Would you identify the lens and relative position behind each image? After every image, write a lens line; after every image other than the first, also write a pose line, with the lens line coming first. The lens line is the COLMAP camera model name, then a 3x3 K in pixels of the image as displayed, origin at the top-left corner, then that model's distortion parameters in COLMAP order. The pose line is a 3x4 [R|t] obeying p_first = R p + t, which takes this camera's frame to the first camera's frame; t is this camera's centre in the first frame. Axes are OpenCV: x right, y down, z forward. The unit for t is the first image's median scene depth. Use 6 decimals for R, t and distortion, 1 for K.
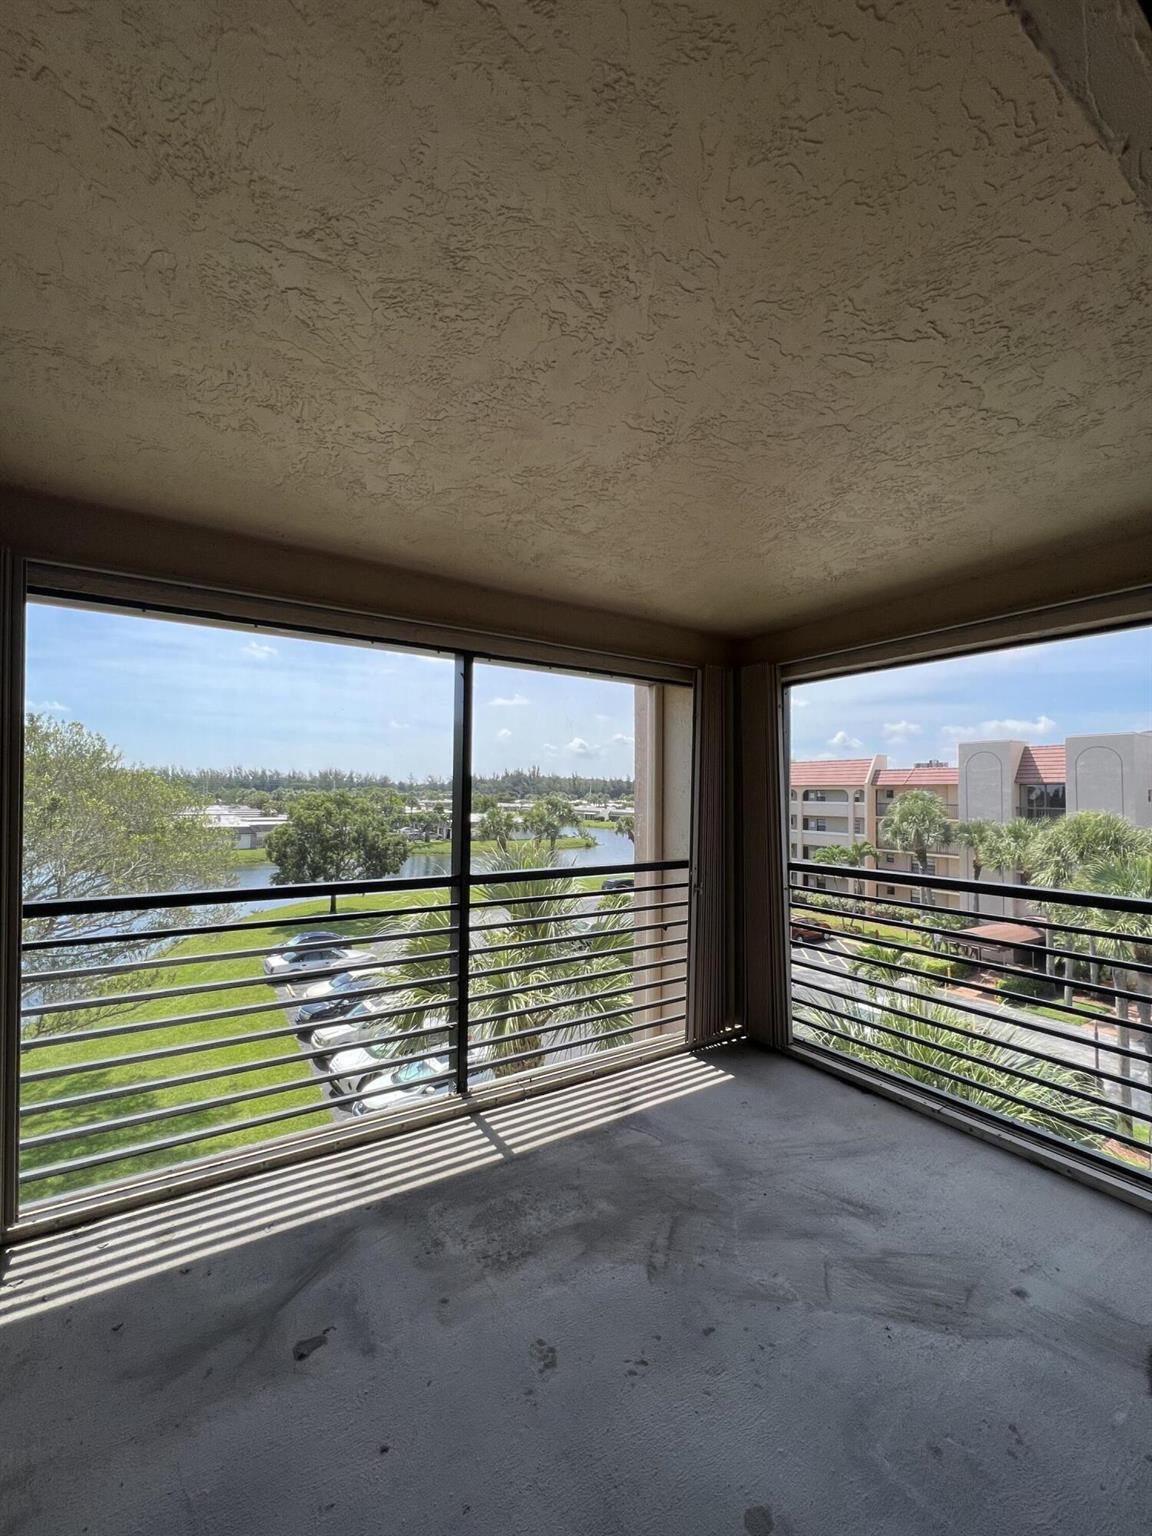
lens RADIAL K [[614.5, 0, 576.0], [0, 614.5, 768.0], [0, 0, 1]] dist [-0.000583, 0.000074]
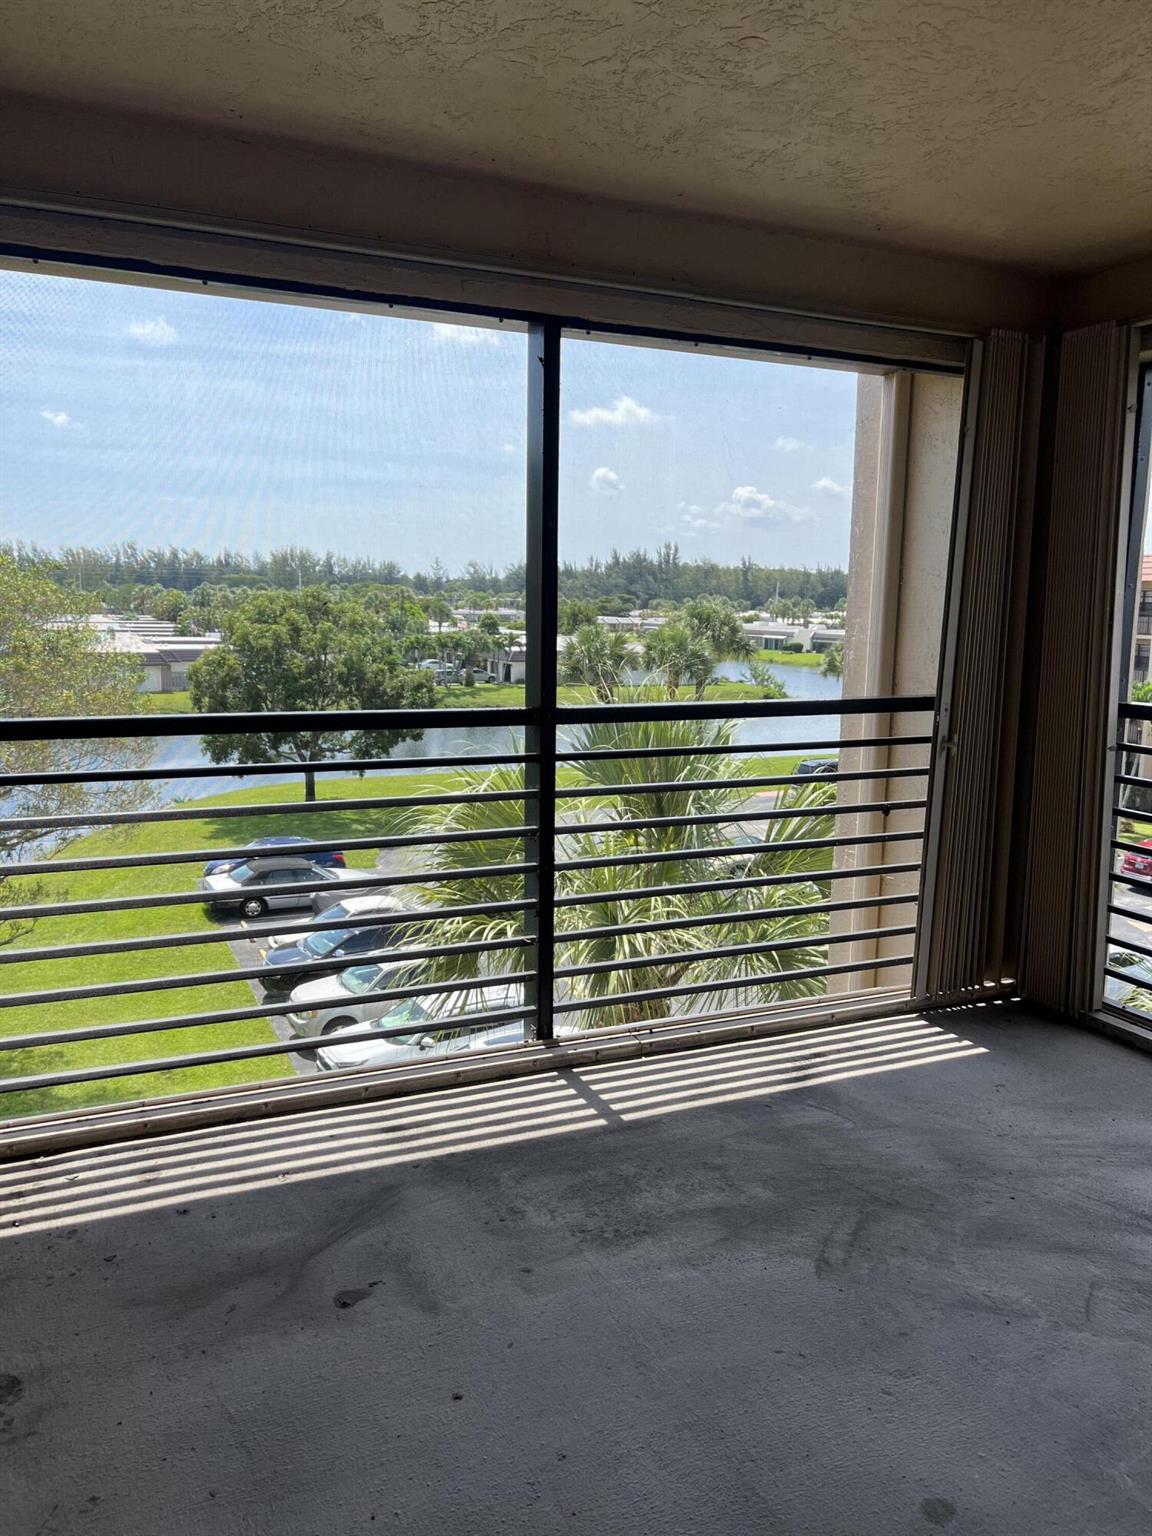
lens RADIAL K [[1161.0, 0, 575.9], [0, 1161.0, 777.9], [0, 0, 1]] dist [0.088148, -0.129354]
pose [[0.989416, 0.028800, -0.142221, 0.013281], [-0.000785, 0.981153, 0.193229, 0.018590], [0.145105, -0.191073, 0.970791, -0.131163]]
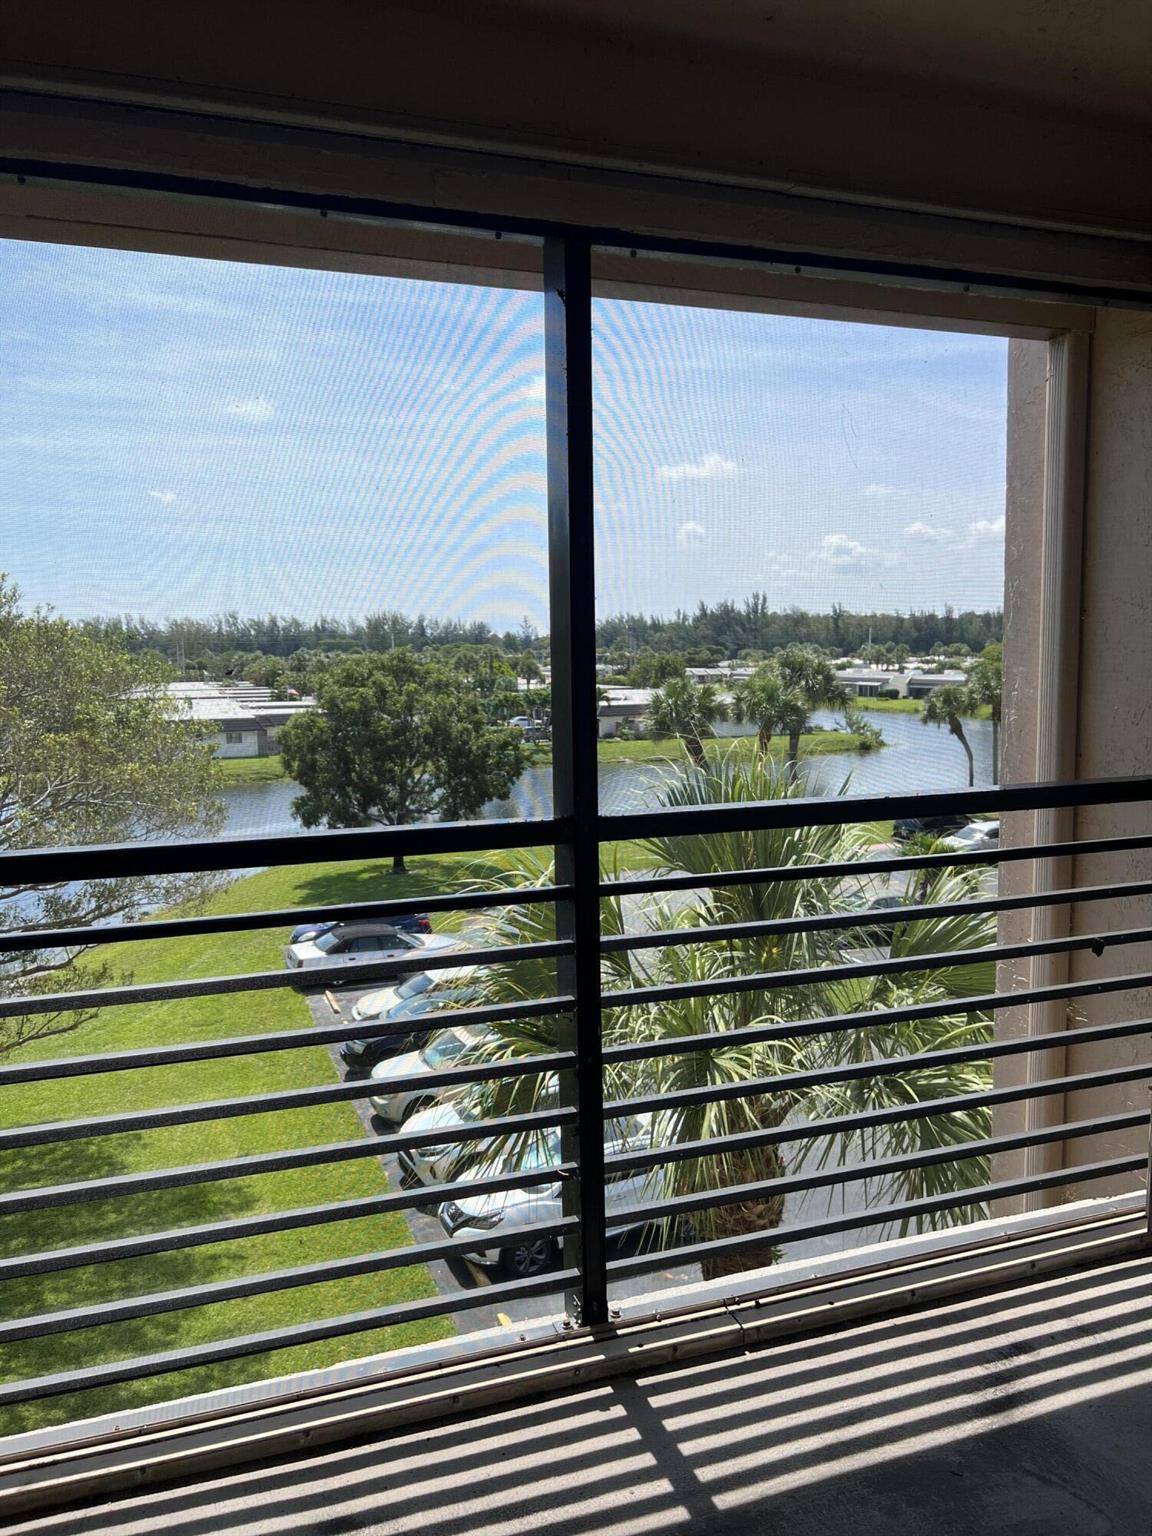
lens RADIAL K [[1161.0, 0, 575.9], [0, 1161.0, 777.9], [0, 0, 1]] dist [0.088148, -0.129354]
pose [[0.975410, -0.000718, -0.220398, -0.018263], [0.033909, 0.988577, 0.146852, 0.035286], [0.217775, -0.150714, 0.964292, 0.259674]]
